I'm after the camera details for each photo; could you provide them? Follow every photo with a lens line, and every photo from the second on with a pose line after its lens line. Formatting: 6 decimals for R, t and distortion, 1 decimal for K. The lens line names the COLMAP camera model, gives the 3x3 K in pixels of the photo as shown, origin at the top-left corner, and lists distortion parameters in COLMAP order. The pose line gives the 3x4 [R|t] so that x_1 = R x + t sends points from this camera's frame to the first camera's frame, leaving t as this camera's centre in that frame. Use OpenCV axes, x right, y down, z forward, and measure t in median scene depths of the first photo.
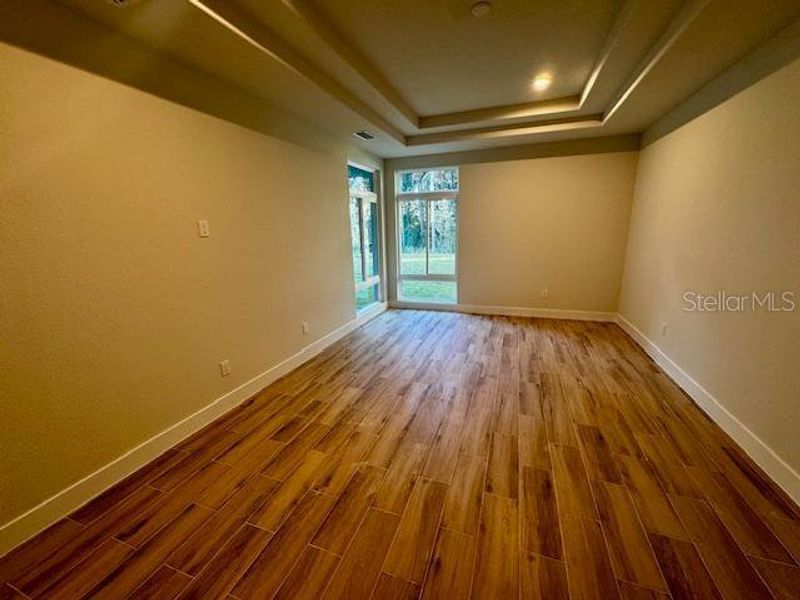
lens RADIAL K [[321.9, 0, 400.0], [0, 321.9, 300.0], [0, 0, 1]] dist [-0.000413, 0.000041]
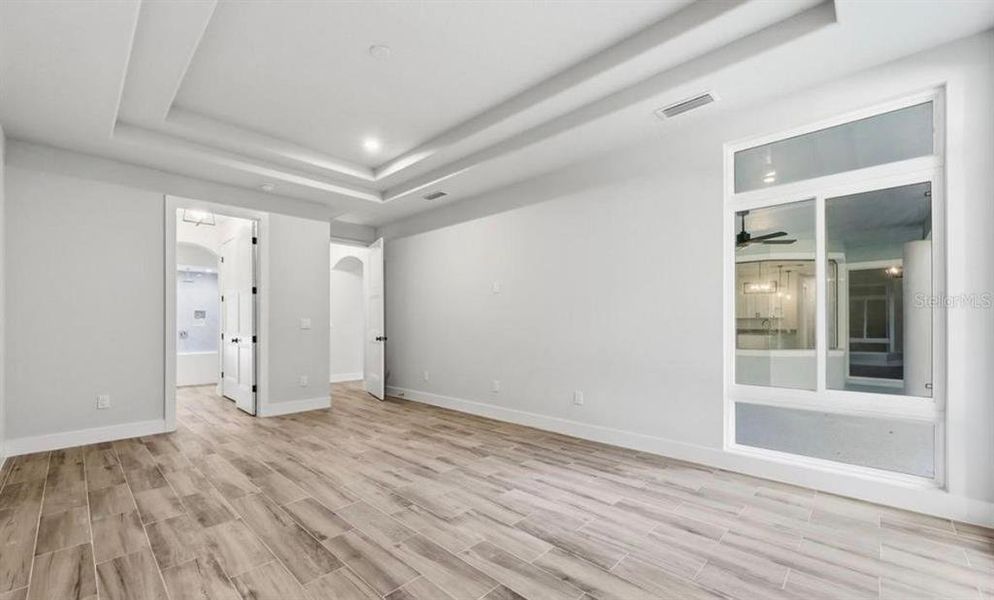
lens RADIAL K [[404.7, 0, 496.0], [0, 404.7, 323.0], [0, 0, 1]] dist [0.000074, -0.000008]
pose [[-0.406916, 0.017809, -0.913292, 0.958862], [-0.194408, 0.975216, 0.105635, -0.219409], [0.892538, 0.220536, -0.393369, 1.506133]]
